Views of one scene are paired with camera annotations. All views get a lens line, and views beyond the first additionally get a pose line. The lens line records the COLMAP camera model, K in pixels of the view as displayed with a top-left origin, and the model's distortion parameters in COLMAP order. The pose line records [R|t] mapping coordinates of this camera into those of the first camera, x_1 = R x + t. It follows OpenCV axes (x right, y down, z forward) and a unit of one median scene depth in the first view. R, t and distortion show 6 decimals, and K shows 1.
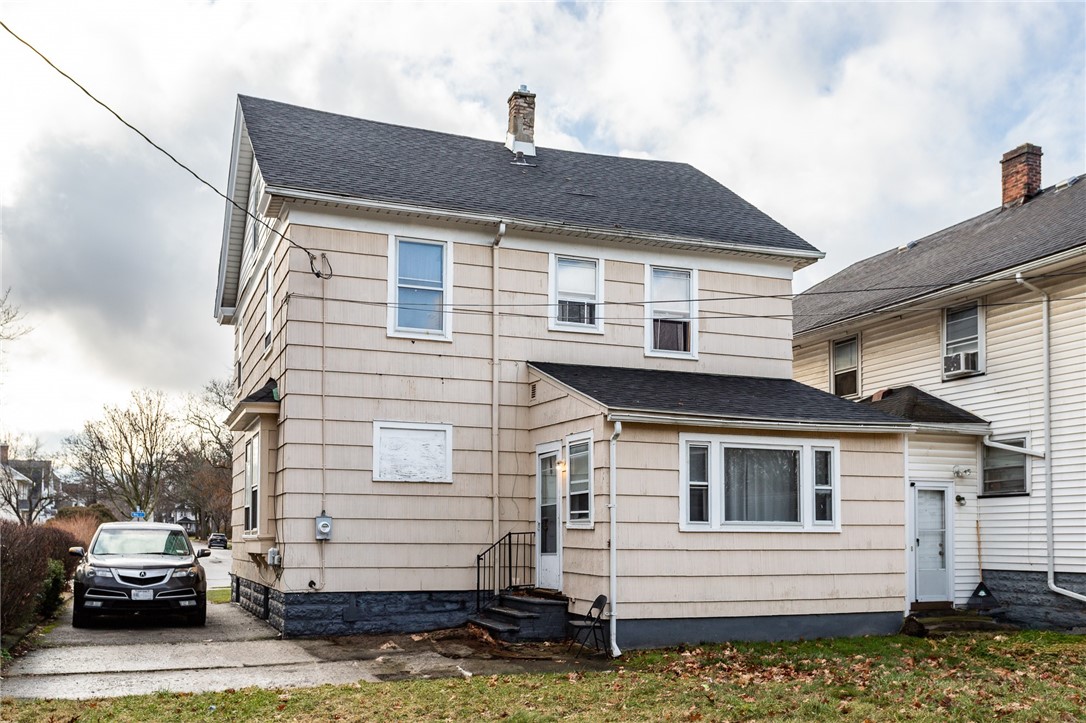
lens RADIAL K [[999.4, 0, 543.1], [0, 999.4, 385.0], [0, 0, 1]] dist [0.006562, -0.002502]
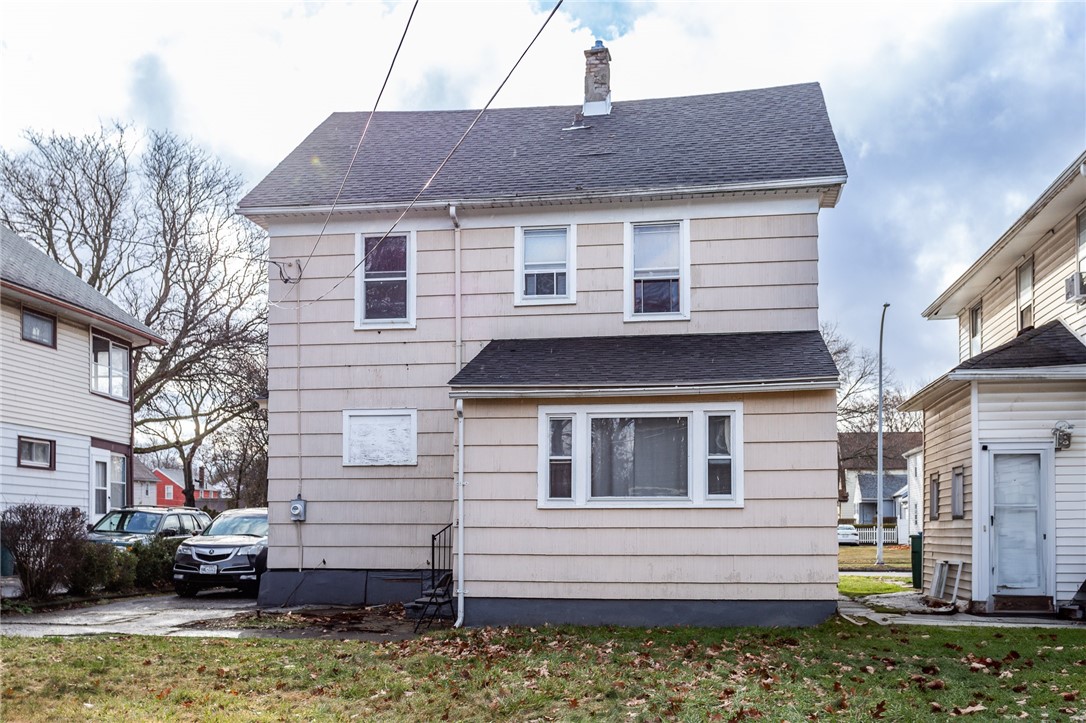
lens RADIAL K [[1138.2, 0, 543.0], [0, 1138.2, 361.5], [0, 0, 1]] dist [-0.002543, 0.003318]
pose [[0.862339, -0.077889, -0.500304, 0.627638], [0.079616, 0.996664, -0.017937, 0.023110], [0.500032, -0.024365, 0.865664, 0.052736]]
